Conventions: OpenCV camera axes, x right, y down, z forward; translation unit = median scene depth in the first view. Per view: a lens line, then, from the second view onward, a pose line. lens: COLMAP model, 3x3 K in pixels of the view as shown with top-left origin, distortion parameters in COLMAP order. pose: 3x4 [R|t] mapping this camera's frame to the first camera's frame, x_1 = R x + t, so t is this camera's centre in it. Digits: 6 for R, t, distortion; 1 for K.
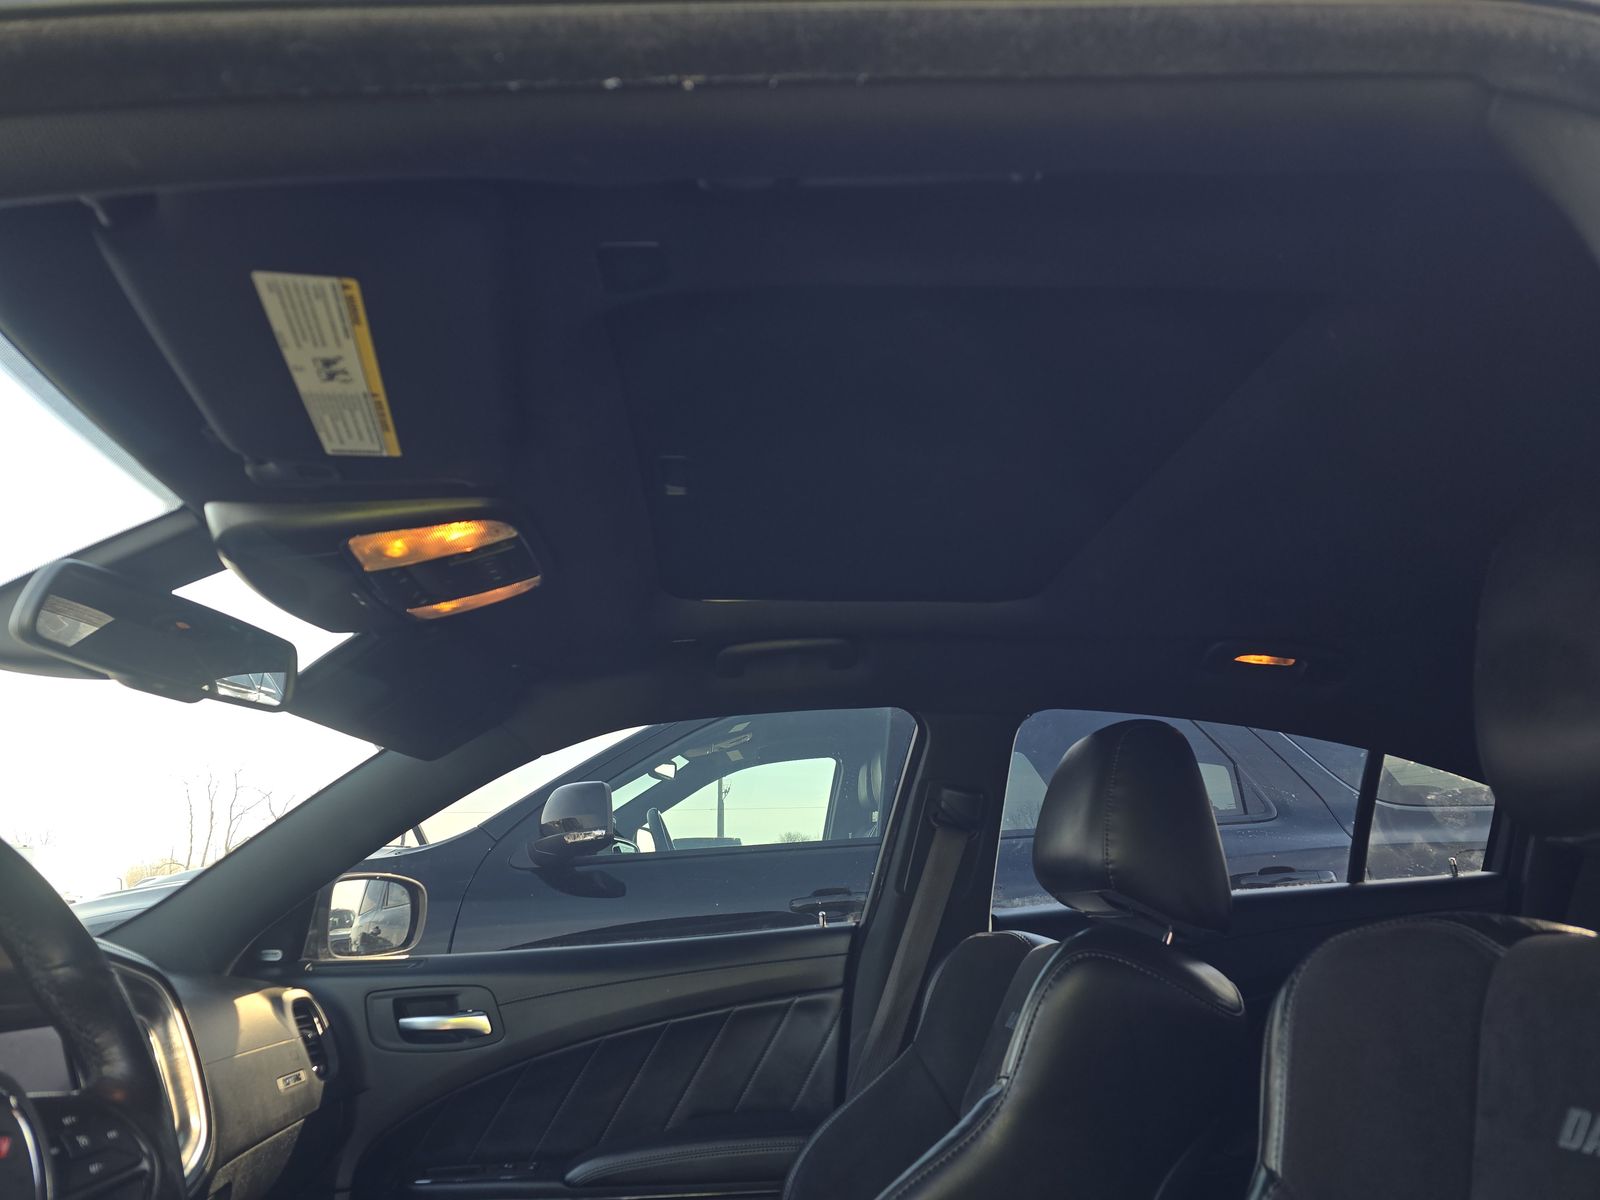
lens RADIAL K [[1040.5, 0, 785.3], [0, 1040.5, 598.4], [0, 0, 1]] dist [0.033704, -0.002514]
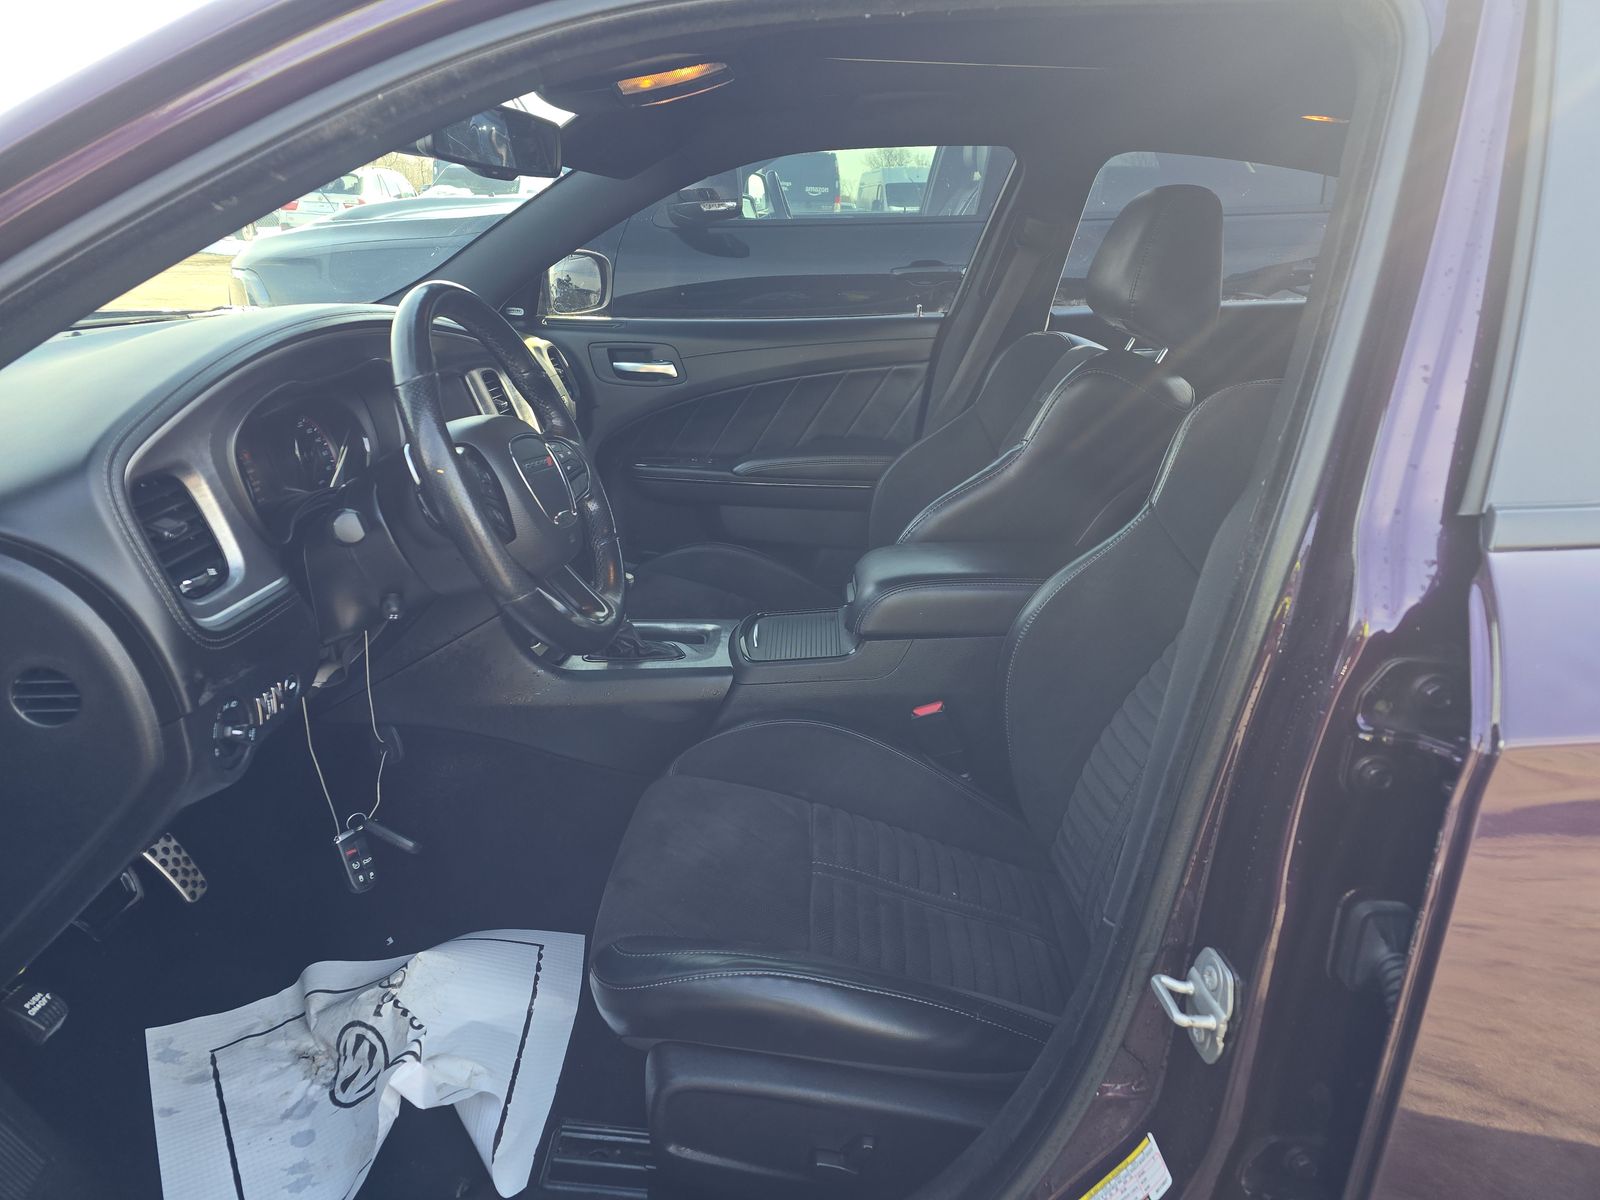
lens RADIAL K [[1040.5, 0, 789.6], [0, 1040.5, 604.3], [0, 0, 1]] dist [0.033704, -0.002514]
pose [[0.995589, 0.075372, -0.055875, -0.026451], [-0.027078, 0.801008, 0.598041, -0.185160], [0.089832, -0.593890, 0.799516, -0.293878]]
